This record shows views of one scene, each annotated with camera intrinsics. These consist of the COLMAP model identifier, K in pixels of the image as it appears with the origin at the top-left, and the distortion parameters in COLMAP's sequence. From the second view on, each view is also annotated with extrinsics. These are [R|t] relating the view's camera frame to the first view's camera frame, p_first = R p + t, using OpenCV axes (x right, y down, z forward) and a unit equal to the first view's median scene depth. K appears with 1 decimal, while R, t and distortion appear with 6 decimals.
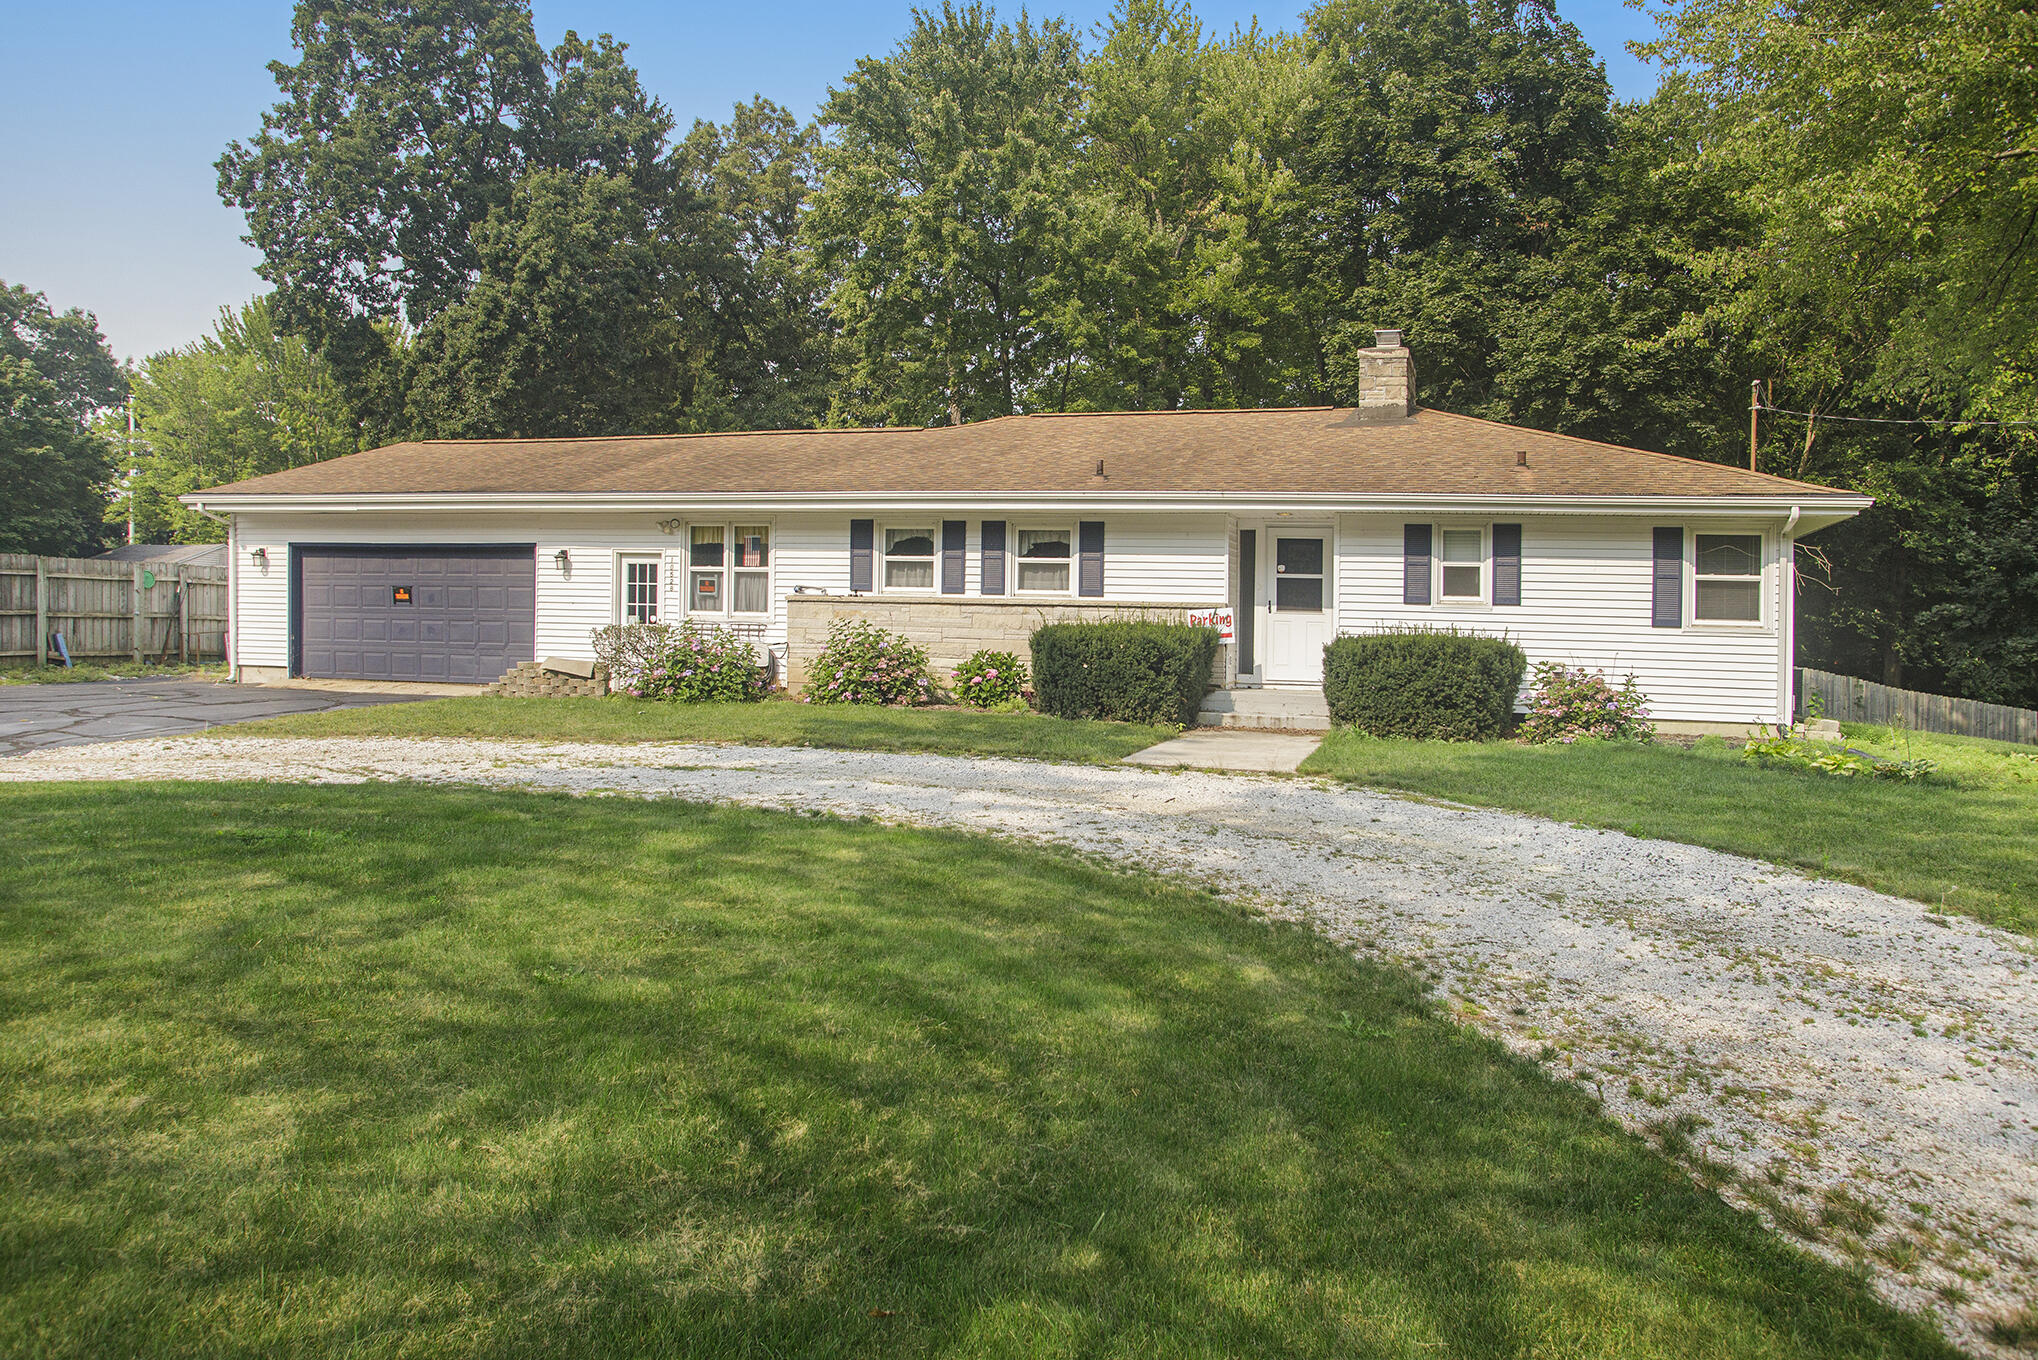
lens RADIAL K [[1401.5, 0, 1018.8], [0, 1401.5, 710.4], [0, 0, 1]] dist [-0.043624, 0.001277]
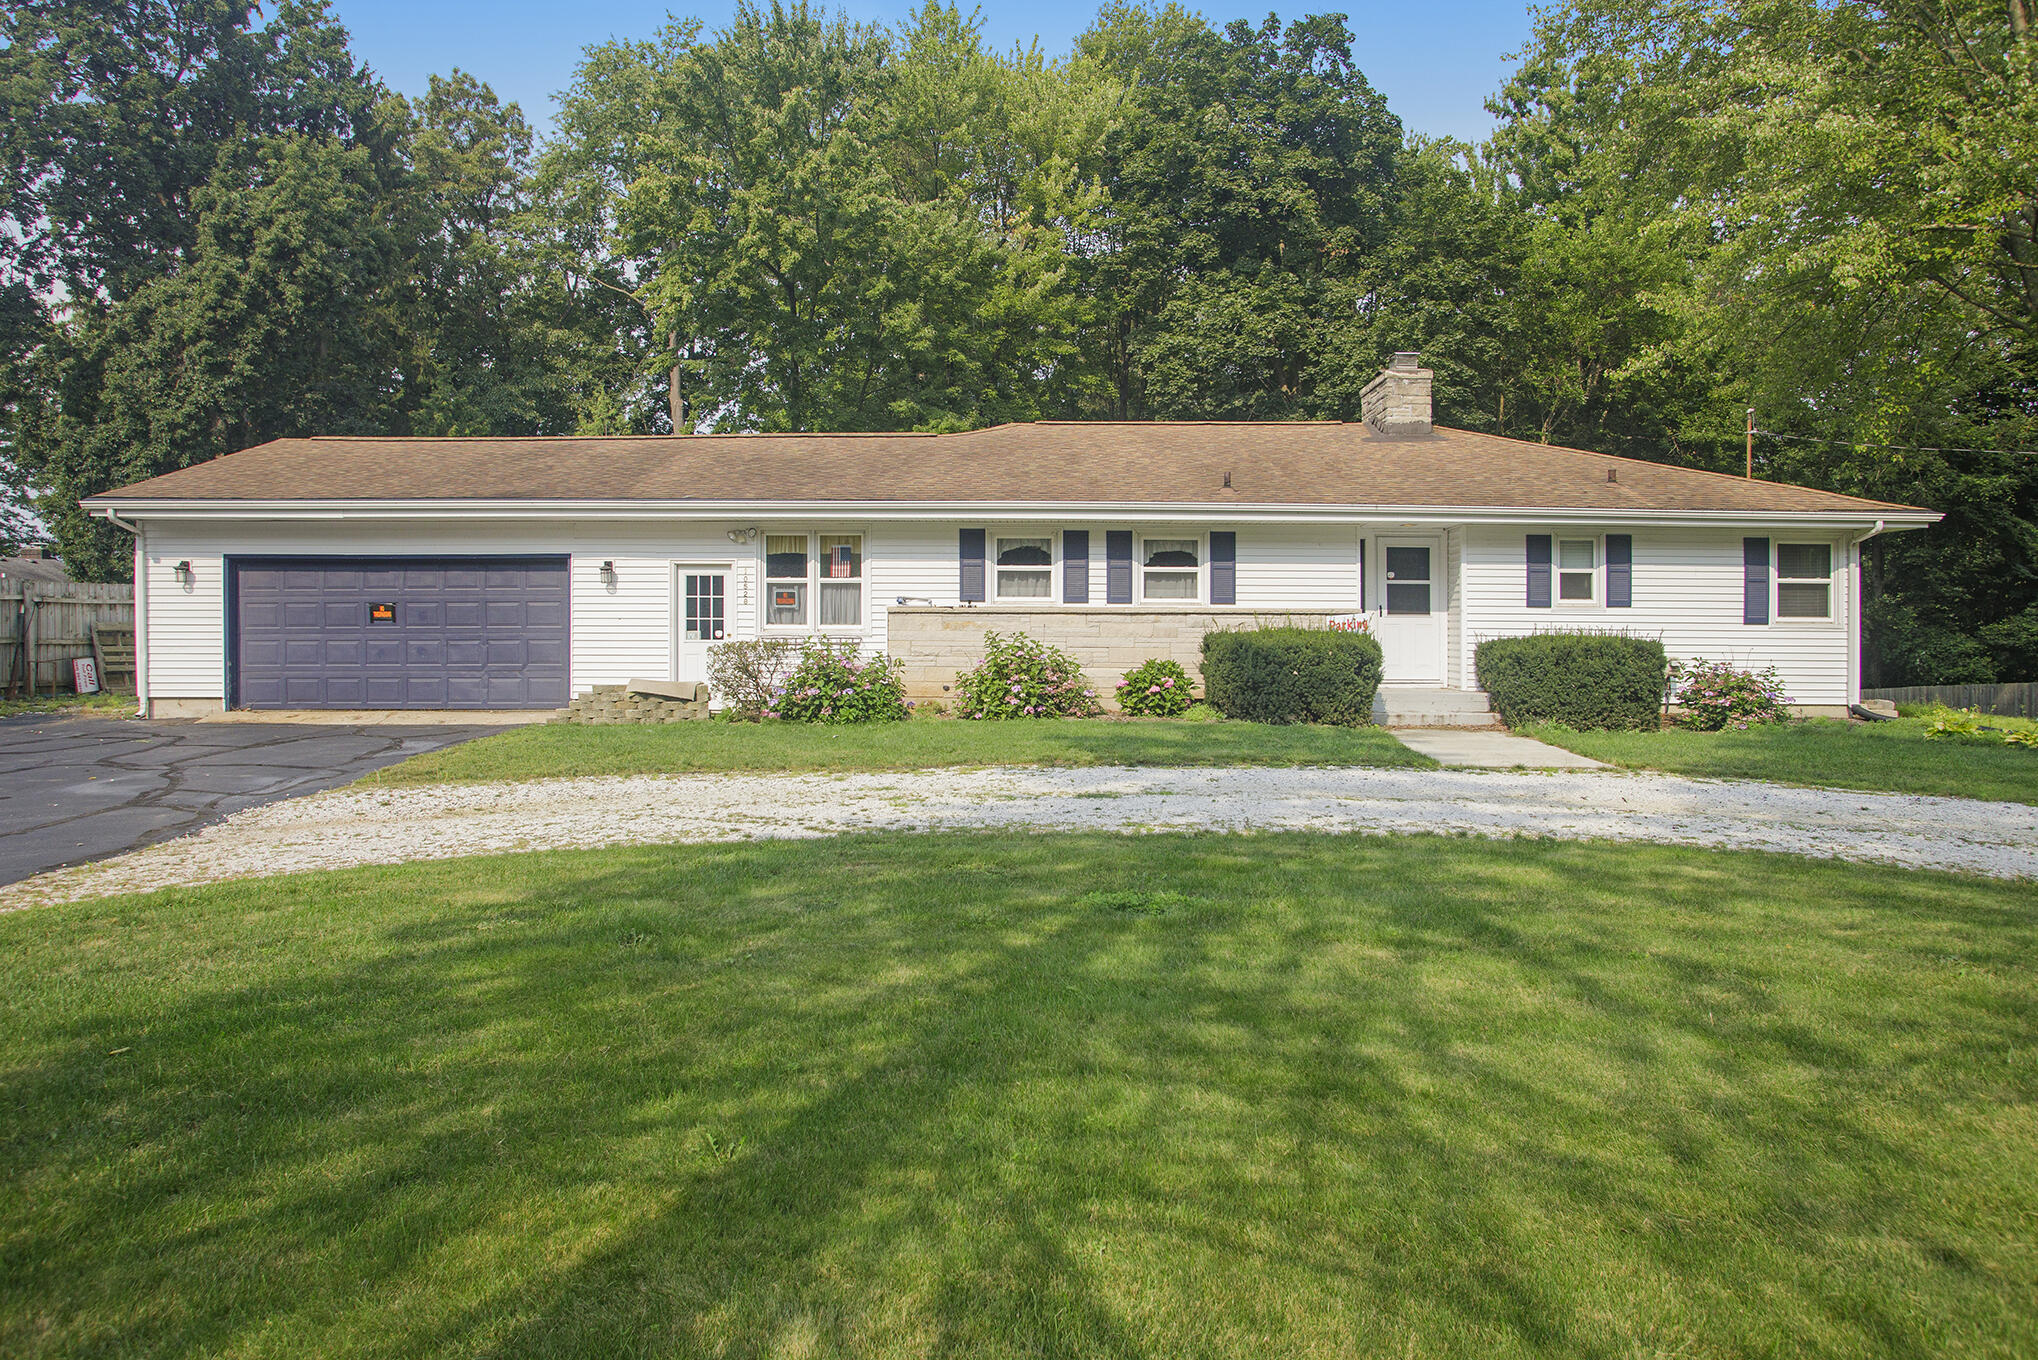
lens RADIAL K [[1392.0, 0, 1052.1], [0, 1392.0, 684.4], [0, 0, 1]] dist [-0.081977, 0.078231]
pose [[0.962139, -0.032382, 0.270629, -0.307171], [0.036281, 0.999297, -0.009417, -0.015273], [-0.270133, 0.018879, 0.962638, 0.045962]]
